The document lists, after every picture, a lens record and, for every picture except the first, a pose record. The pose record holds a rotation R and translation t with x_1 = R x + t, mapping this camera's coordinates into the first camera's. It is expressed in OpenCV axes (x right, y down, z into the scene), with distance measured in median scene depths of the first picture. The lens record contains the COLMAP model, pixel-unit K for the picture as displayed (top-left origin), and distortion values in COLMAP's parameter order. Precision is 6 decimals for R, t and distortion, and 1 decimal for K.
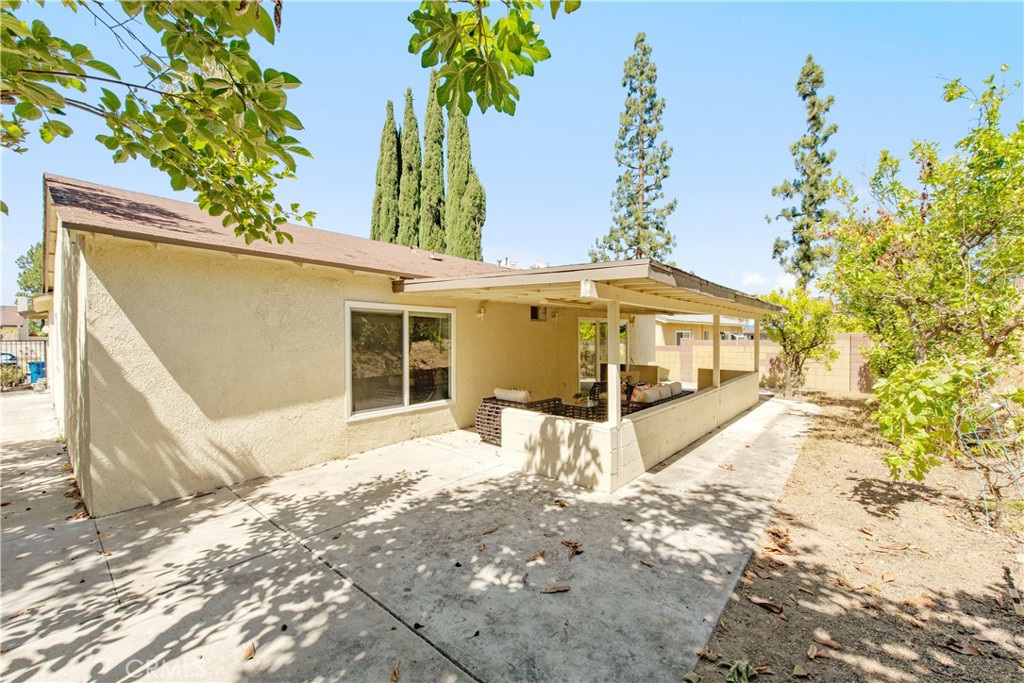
lens RADIAL K [[409.9, 0, 507.2], [0, 409.9, 332.6], [0, 0, 1]] dist [0.010470, -0.001681]
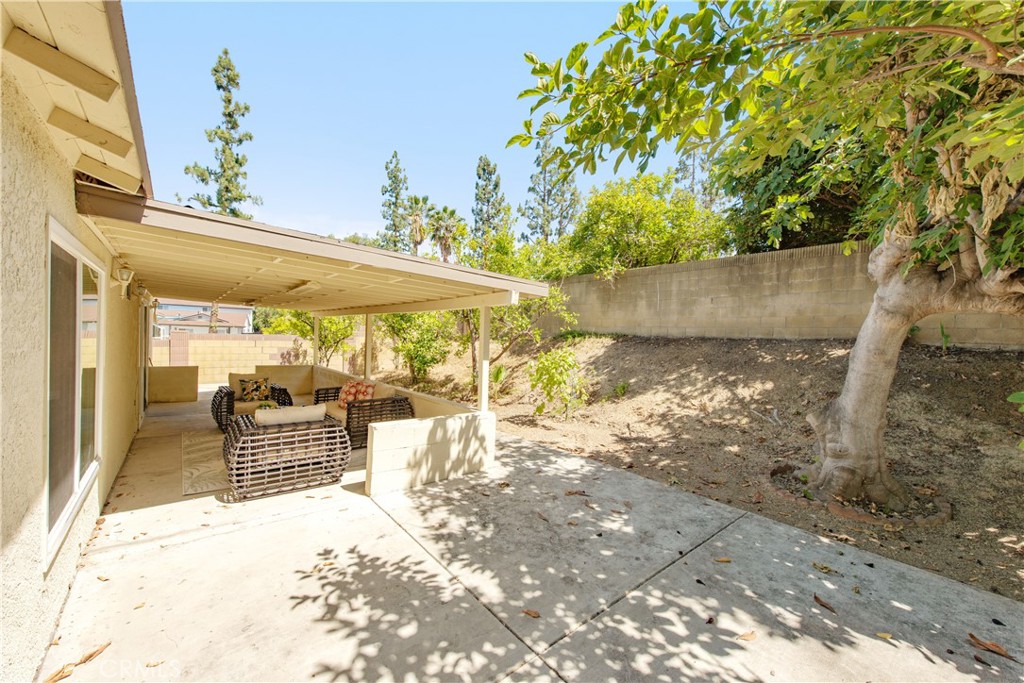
lens RADIAL K [[409.9, 0, 514.4], [0, 409.9, 346.7], [0, 0, 1]] dist [0.010470, -0.001681]
pose [[0.138779, -0.016332, 0.990189, -0.959652], [-0.037530, 0.999059, 0.021738, 0.005981], [-0.989612, -0.040179, 0.138035, 0.807851]]
